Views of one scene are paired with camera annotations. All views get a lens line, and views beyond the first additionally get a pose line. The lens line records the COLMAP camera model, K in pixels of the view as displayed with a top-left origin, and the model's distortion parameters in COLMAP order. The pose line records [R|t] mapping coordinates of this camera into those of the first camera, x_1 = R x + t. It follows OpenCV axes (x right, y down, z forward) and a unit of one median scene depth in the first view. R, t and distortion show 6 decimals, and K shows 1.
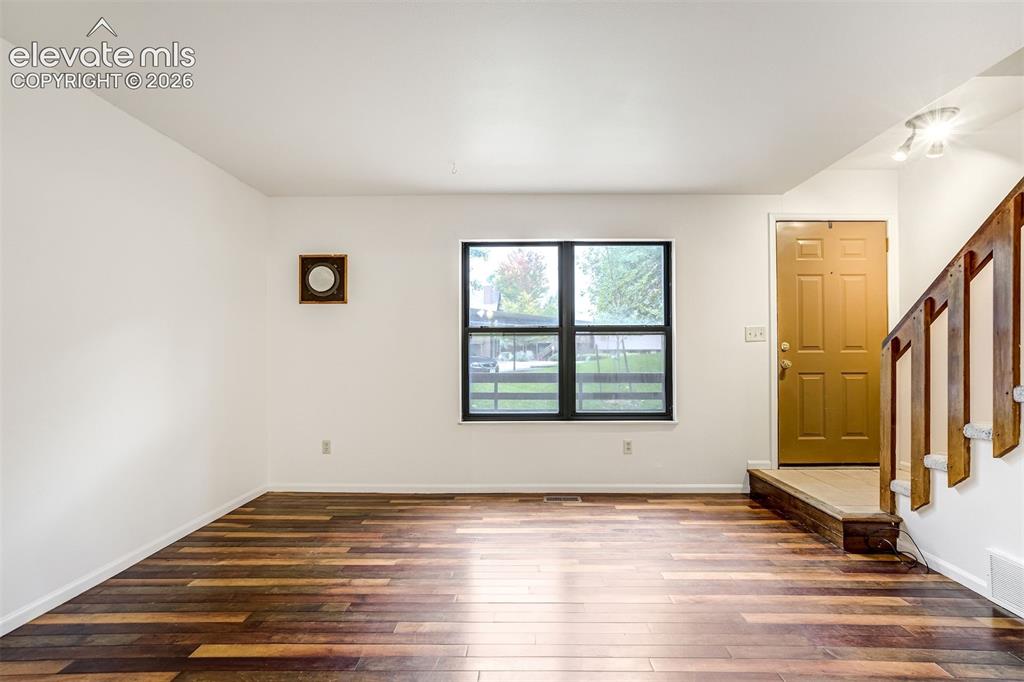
lens RADIAL K [[474.6, 0, 519.4], [0, 474.6, 346.5], [0, 0, 1]] dist [-0.040384, 0.024205]
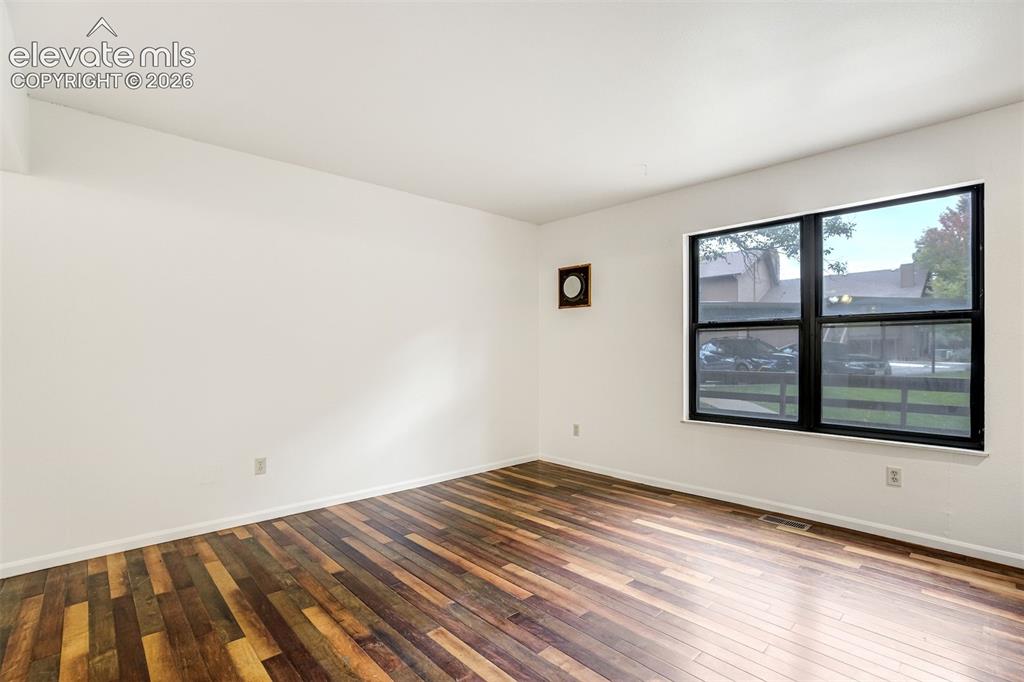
lens RADIAL K [[477.3, 0, 508.5], [0, 477.3, 342.3], [0, 0, 1]] dist [-0.066020, 0.025169]
pose [[0.684982, -0.010532, -0.728484, 0.367742], [0.007820, 0.999944, -0.007104, 0.002741], [0.728518, -0.000830, 0.685026, 0.071796]]
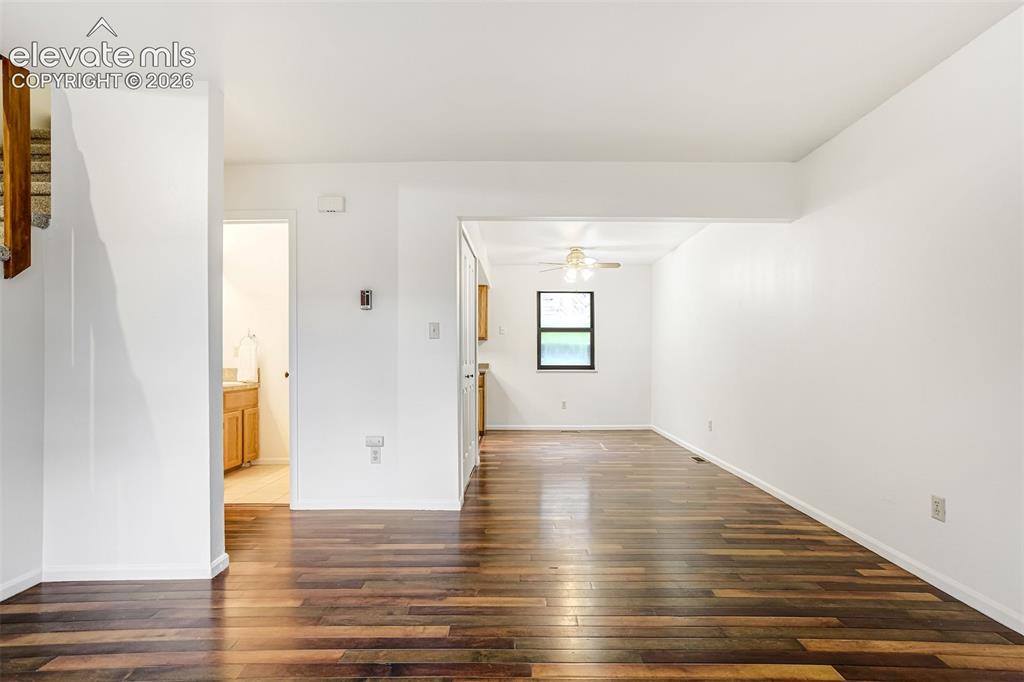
lens RADIAL K [[481.9, 0, 527.6], [0, 481.9, 345.0], [0, 0, 1]] dist [0.000371, 0.000565]
pose [[-0.999514, 0.002229, -0.031082, -0.037830], [0.002953, 0.999725, -0.023266, 0.022473], [0.031021, -0.023346, -0.999246, 0.970894]]
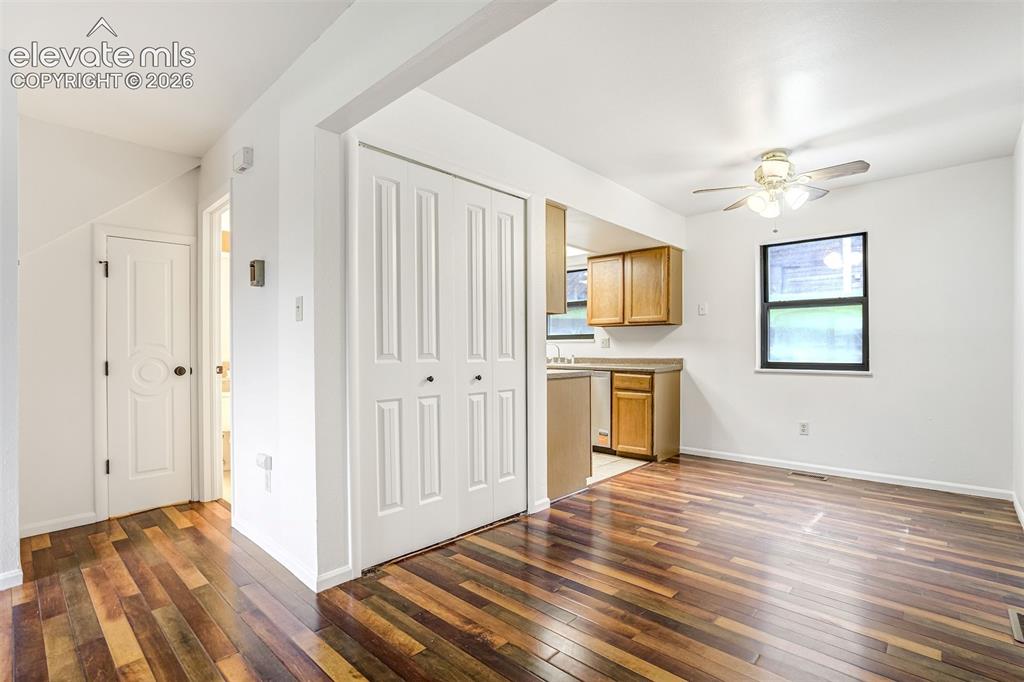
lens RADIAL K [[474.6, 0, 519.4], [0, 474.6, 346.5], [0, 0, 1]] dist [-0.040384, 0.024205]
pose [[-0.754764, 0.006186, 0.655967, -0.489509], [0.002921, 0.999977, -0.006069, 0.025707], [-0.655989, -0.002665, -0.754765, 0.303051]]
